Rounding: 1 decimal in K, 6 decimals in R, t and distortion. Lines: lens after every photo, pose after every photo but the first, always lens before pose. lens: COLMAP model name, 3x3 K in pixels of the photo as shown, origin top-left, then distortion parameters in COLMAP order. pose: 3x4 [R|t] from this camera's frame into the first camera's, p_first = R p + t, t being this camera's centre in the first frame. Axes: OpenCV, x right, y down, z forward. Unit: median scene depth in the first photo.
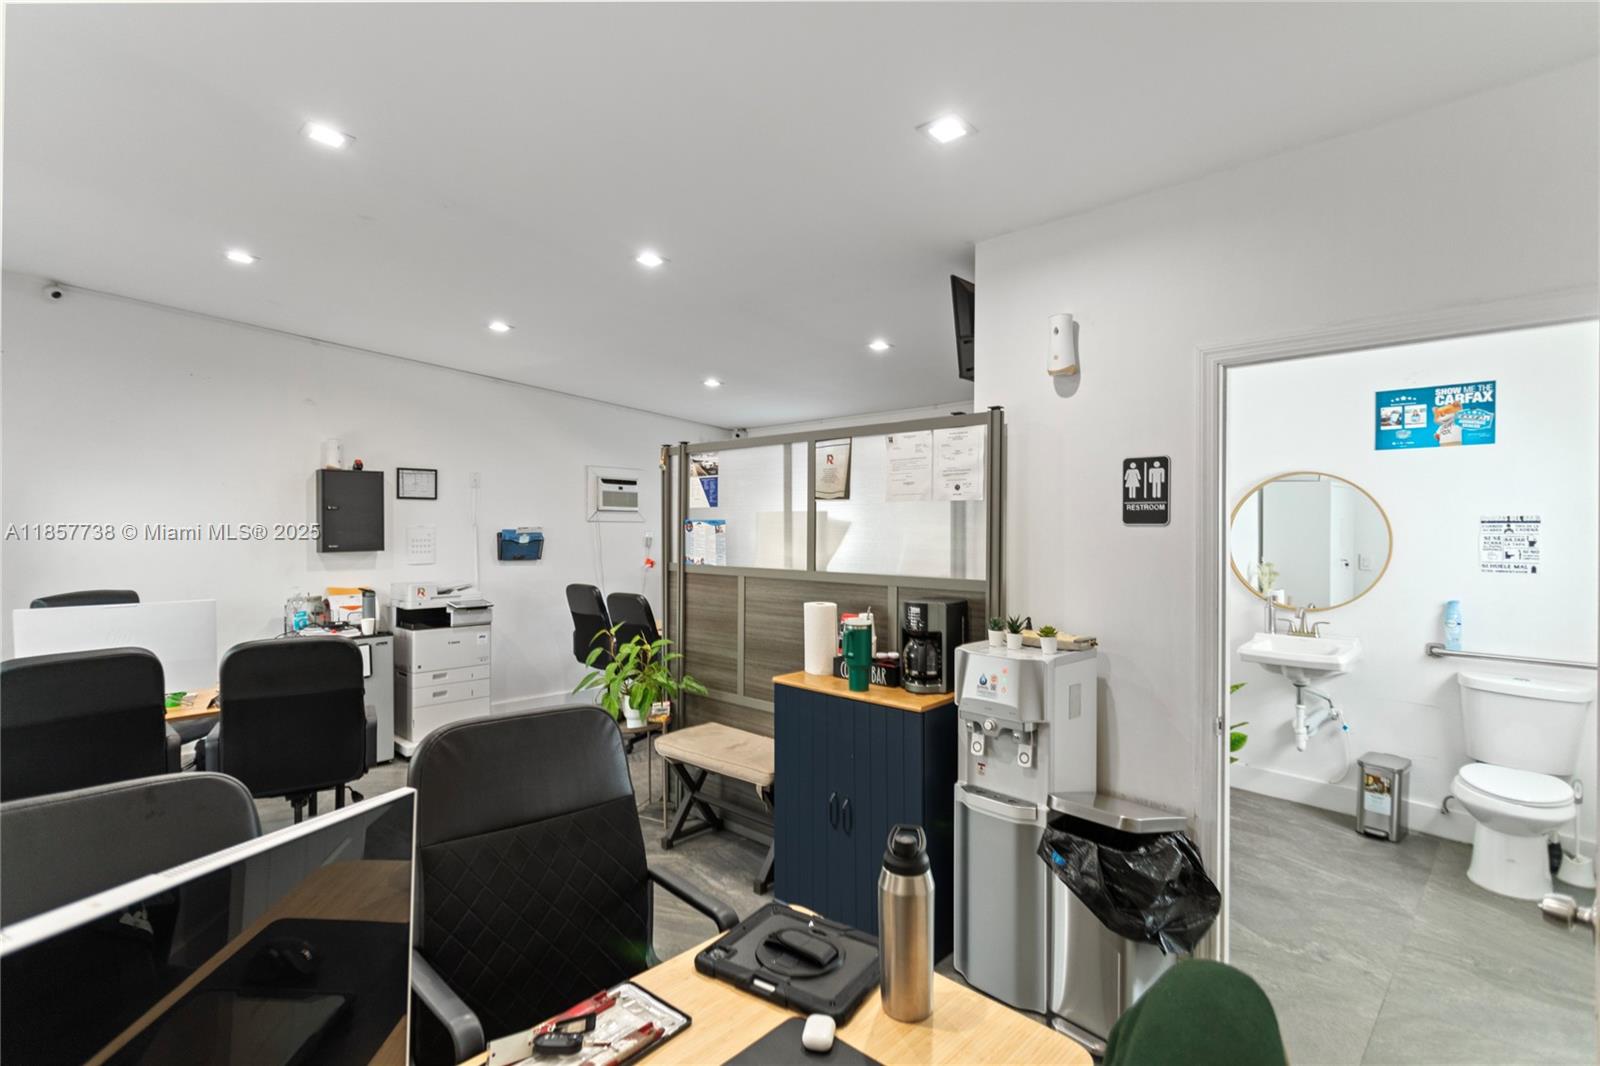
lens RADIAL K [[765.6, 0, 791.6], [0, 765.6, 532.1], [0, 0, 1]] dist [0.002671, 0.000638]
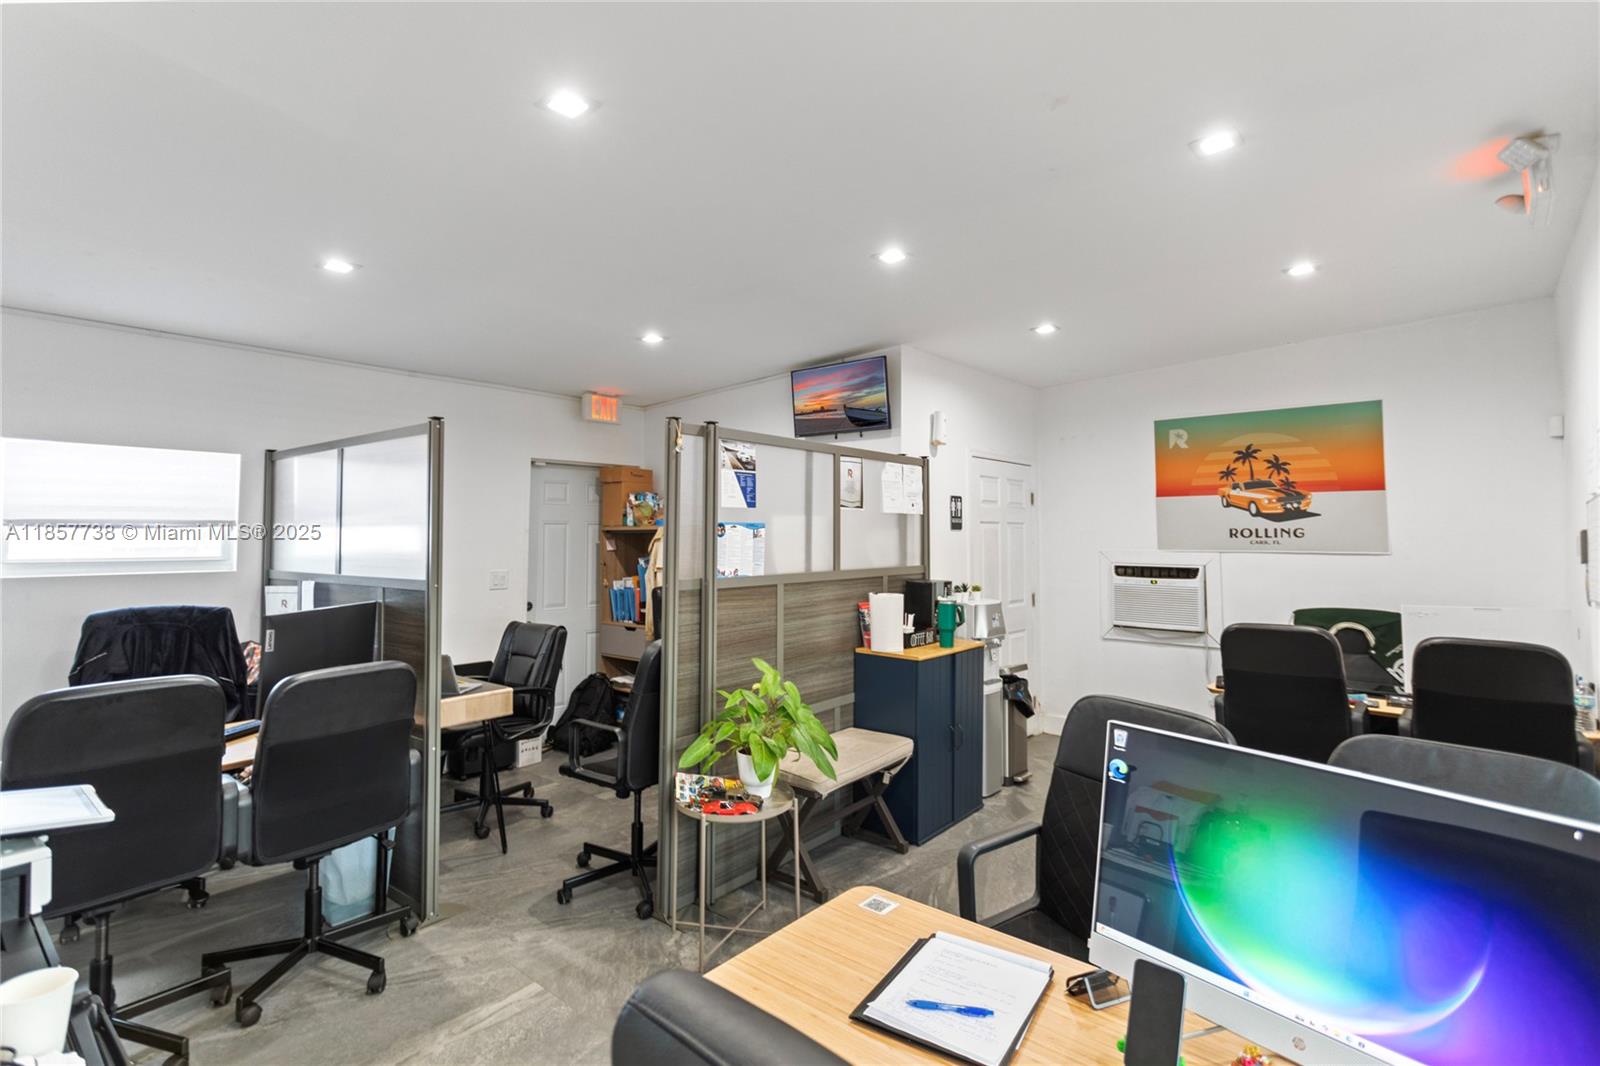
lens RADIAL K [[778.1, 0, 794.8], [0, 778.1, 508.1], [0, 0, 1]] dist [0.002909, 0.001397]
pose [[-0.074366, 0.023770, 0.996948, -0.979074], [-0.001845, 0.999711, -0.023974, -0.011491], [-0.997229, -0.003622, -0.074301, 1.018846]]
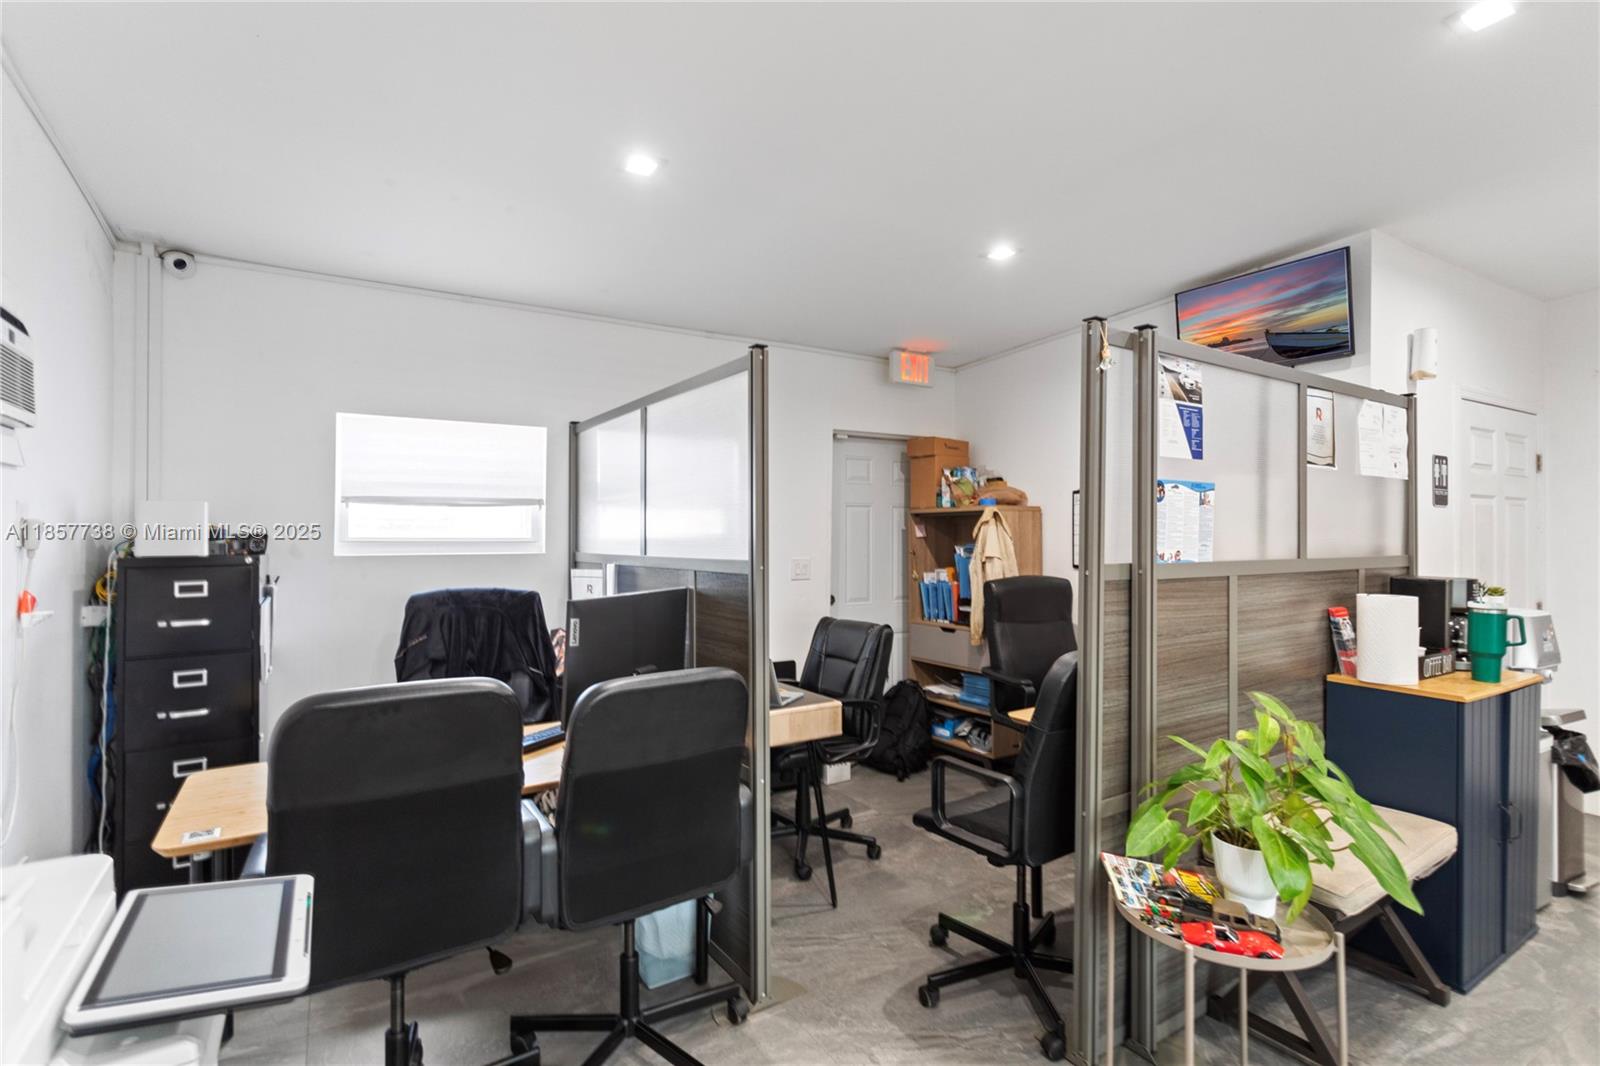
lens RADIAL K [[765.6, 0, 791.6], [0, 765.6, 532.1], [0, 0, 1]] dist [0.002671, 0.000638]
pose [[0.244828, -0.006665, 0.969544, -0.729774], [0.000658, 0.999977, 0.006708, 0.017293], [-0.969566, -0.001005, 0.244827, 1.155840]]
